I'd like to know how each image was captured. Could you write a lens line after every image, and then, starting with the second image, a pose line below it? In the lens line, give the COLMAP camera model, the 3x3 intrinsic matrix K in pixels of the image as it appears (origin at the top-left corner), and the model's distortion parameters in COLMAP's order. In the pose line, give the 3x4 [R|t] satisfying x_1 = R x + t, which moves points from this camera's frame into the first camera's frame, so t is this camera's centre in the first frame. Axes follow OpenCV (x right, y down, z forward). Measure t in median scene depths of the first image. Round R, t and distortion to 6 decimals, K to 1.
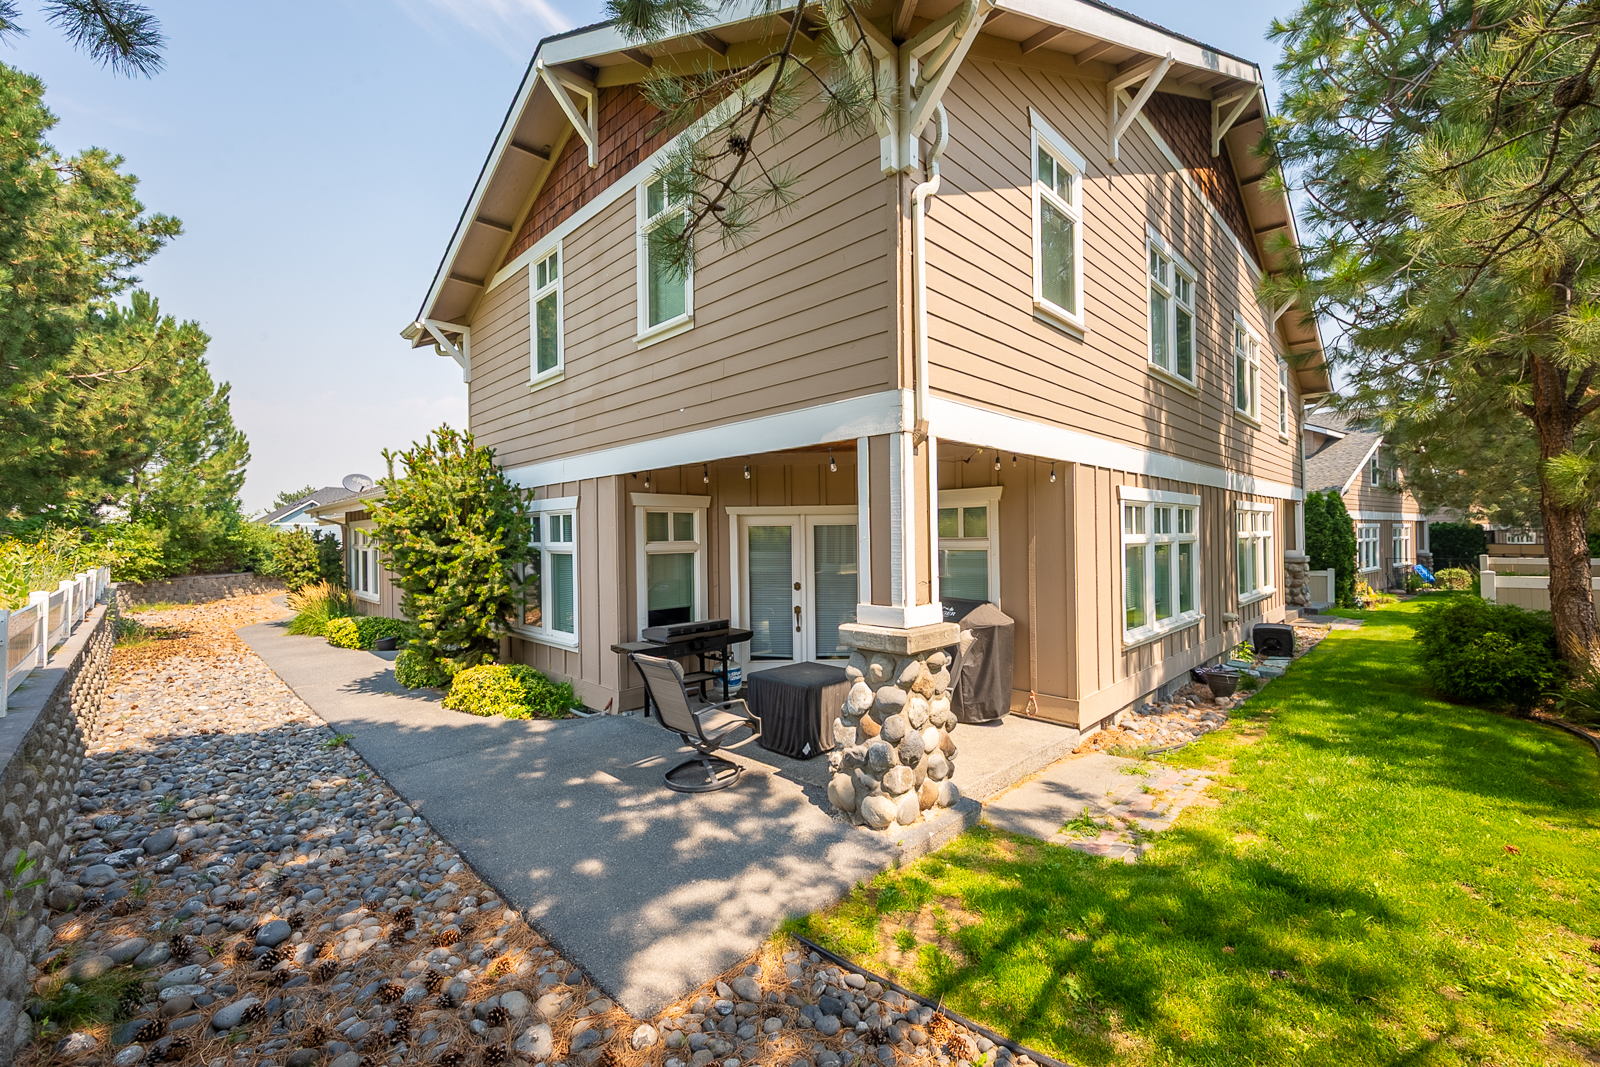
lens RADIAL K [[643.6, 0, 804.8], [0, 643.6, 536.8], [0, 0, 1]] dist [-0.003772, 0.000025]
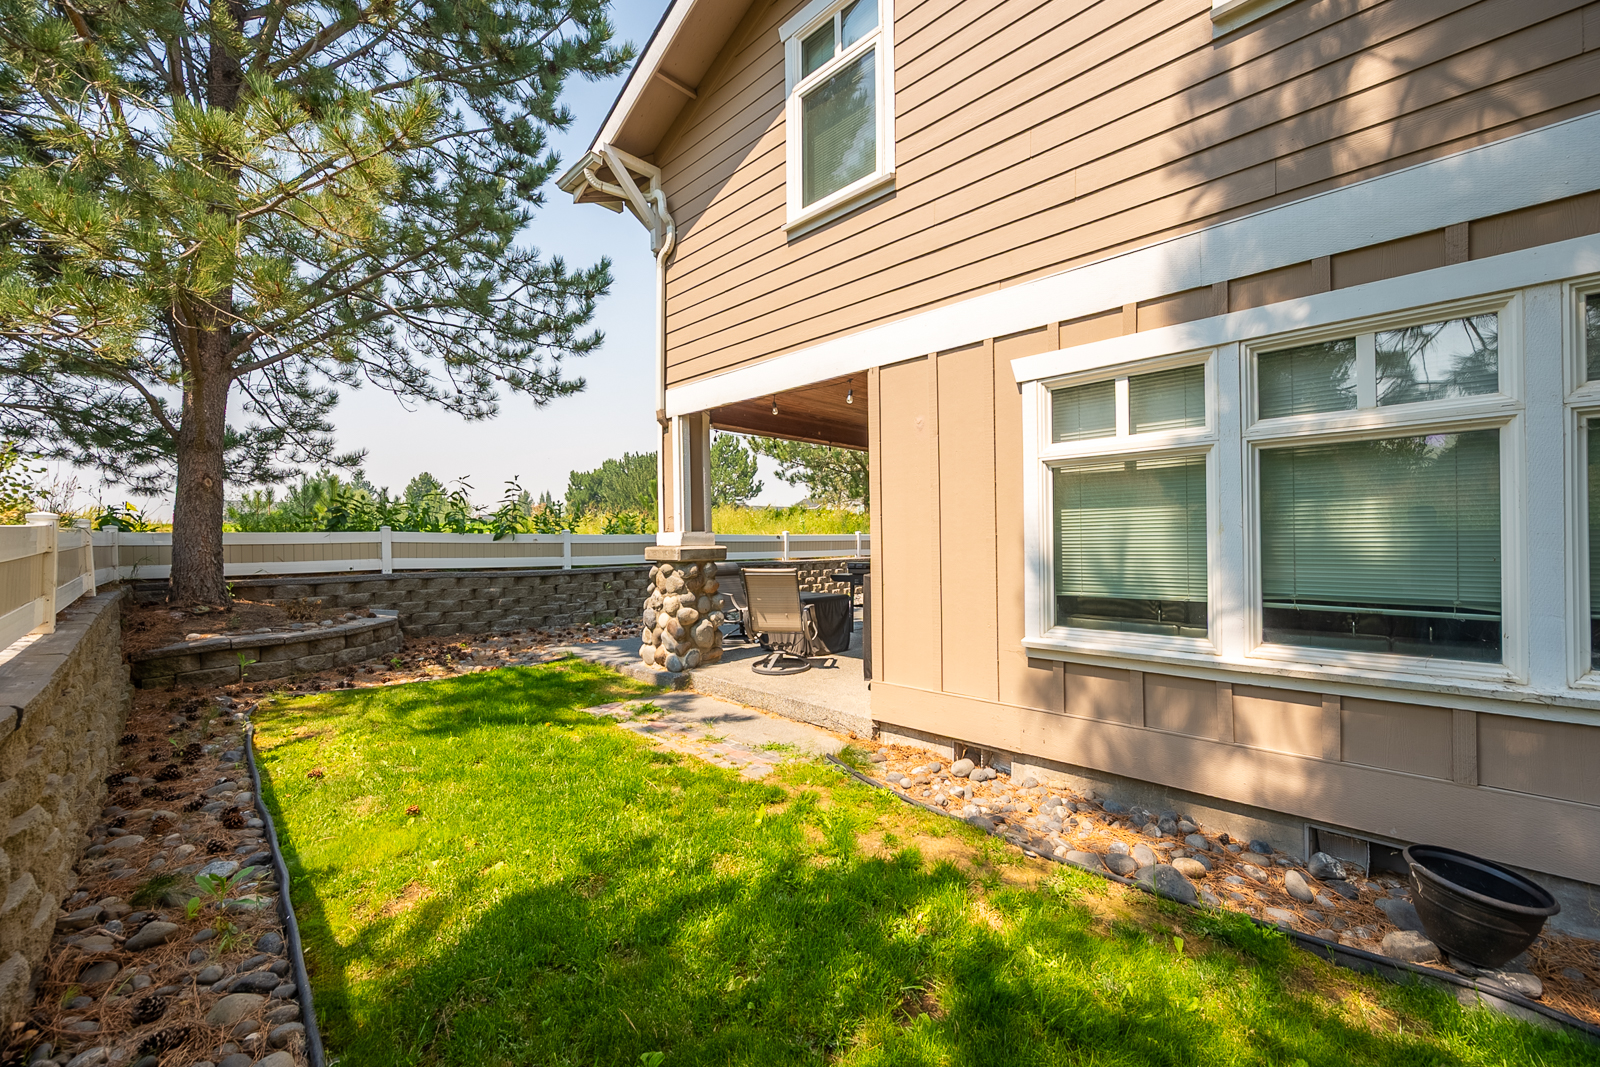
lens RADIAL K [[643.6, 0, 808.1], [0, 643.6, 537.9], [0, 0, 1]] dist [-0.003772, 0.000025]
pose [[0.021369, 0.010140, -0.999720, 1.049351], [0.009911, 0.999897, 0.010354, 0.067325], [0.999723, -0.010129, 0.021267, 0.808778]]
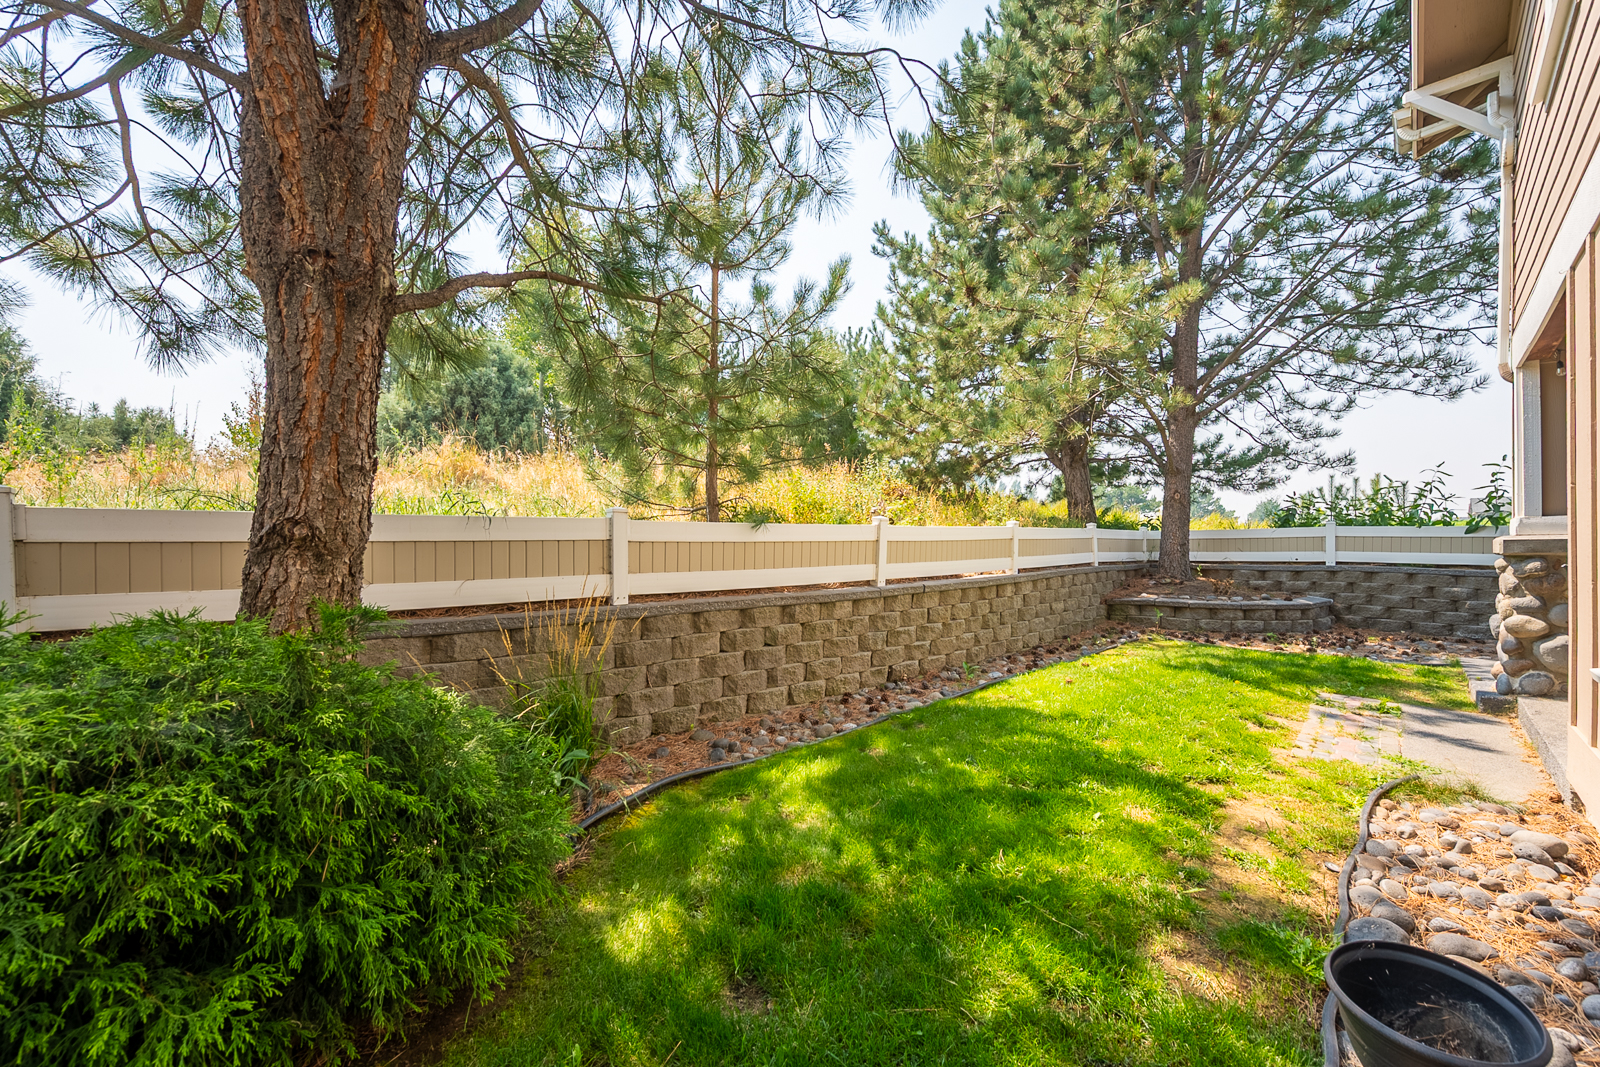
lens RADIAL K [[643.6, 0, 785.1], [0, 643.6, 545.3], [0, 0, 1]] dist [-0.003772, 0.000025]
pose [[-0.999885, 0.014693, -0.003690, 0.951963], [0.014716, 0.999873, -0.006140, 0.089257], [0.003599, -0.006194, -0.999974, 1.360975]]
